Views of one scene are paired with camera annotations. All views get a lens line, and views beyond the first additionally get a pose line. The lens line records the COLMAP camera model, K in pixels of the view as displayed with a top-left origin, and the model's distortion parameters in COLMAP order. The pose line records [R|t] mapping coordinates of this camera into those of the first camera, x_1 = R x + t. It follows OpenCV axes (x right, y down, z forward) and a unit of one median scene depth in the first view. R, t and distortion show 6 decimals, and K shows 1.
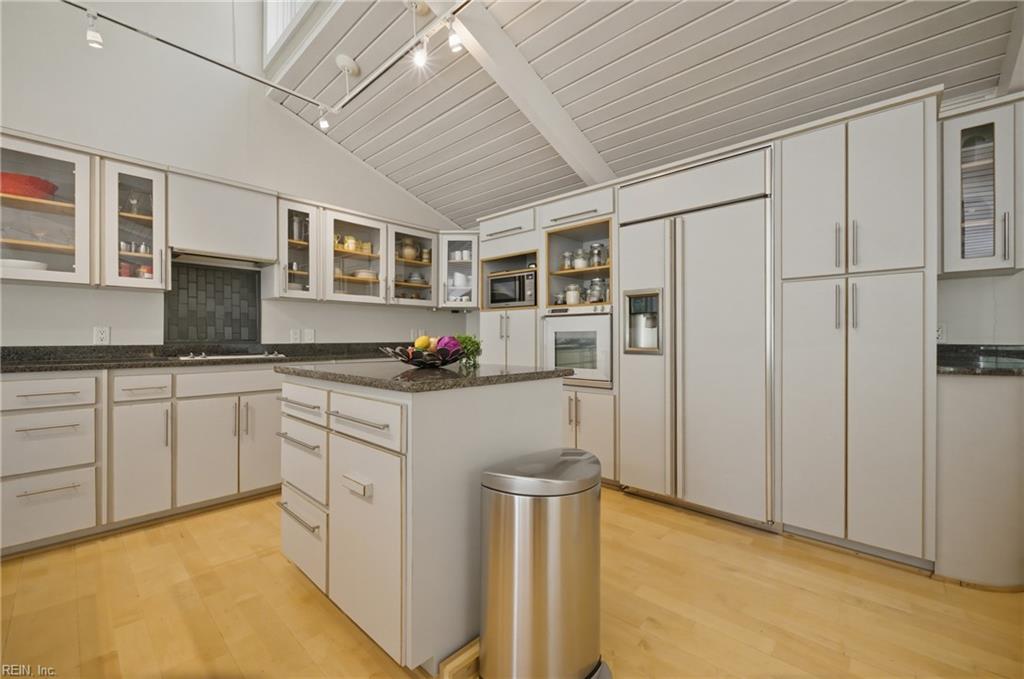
lens RADIAL K [[421.4, 0, 512.0], [0, 421.4, 339.5], [0, 0, 1]] dist [-0.001180, -0.000254]
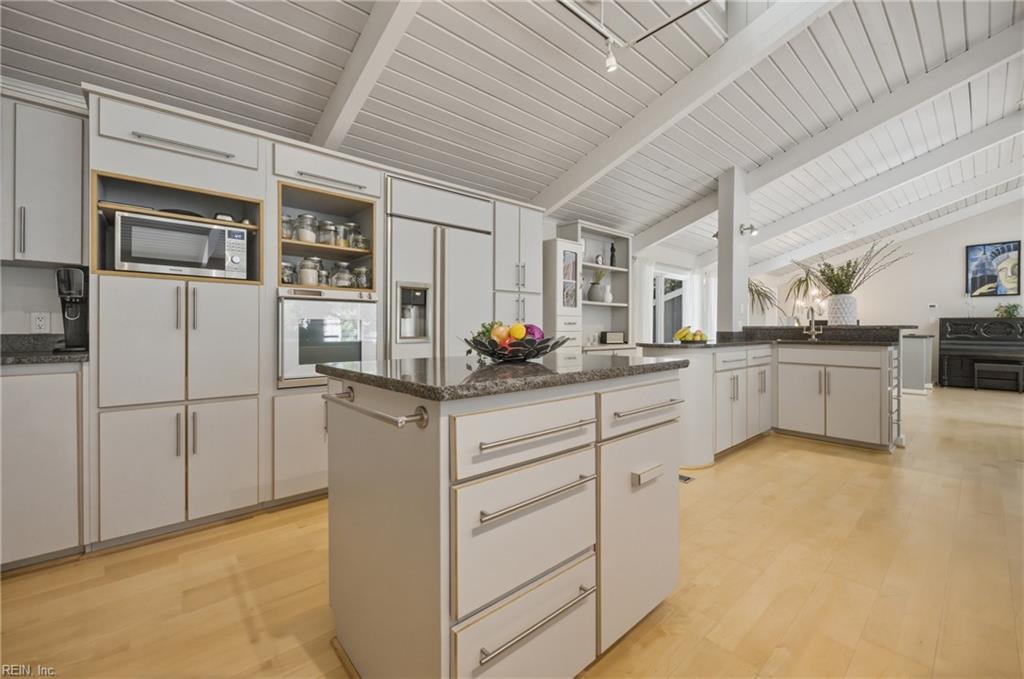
lens RADIAL K [[413.9, 0, 513.4], [0, 413.9, 335.2], [0, 0, 1]] dist [-0.000433, -0.000238]
pose [[0.091516, -0.019731, 0.995608, -0.670885], [-0.000500, 0.999803, 0.019860, -0.004809], [-0.995803, -0.002315, 0.091488, 0.594127]]
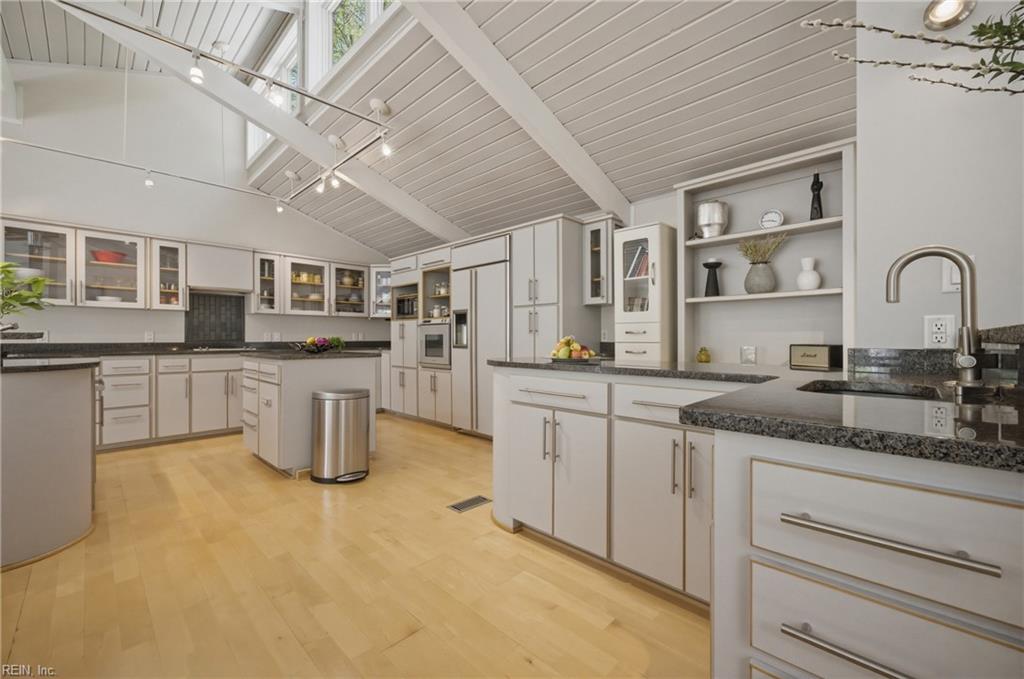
lens RADIAL K [[419.3, 0, 512.0], [0, 419.3, 339.5], [0, 0, 1]] dist [0.000832, 0.000276]
pose [[0.999660, 0.000141, -0.026073, 0.516264], [-0.000155, 1.000000, -0.000541, 0.001439], [0.026073, 0.000545, 0.999660, -0.631933]]
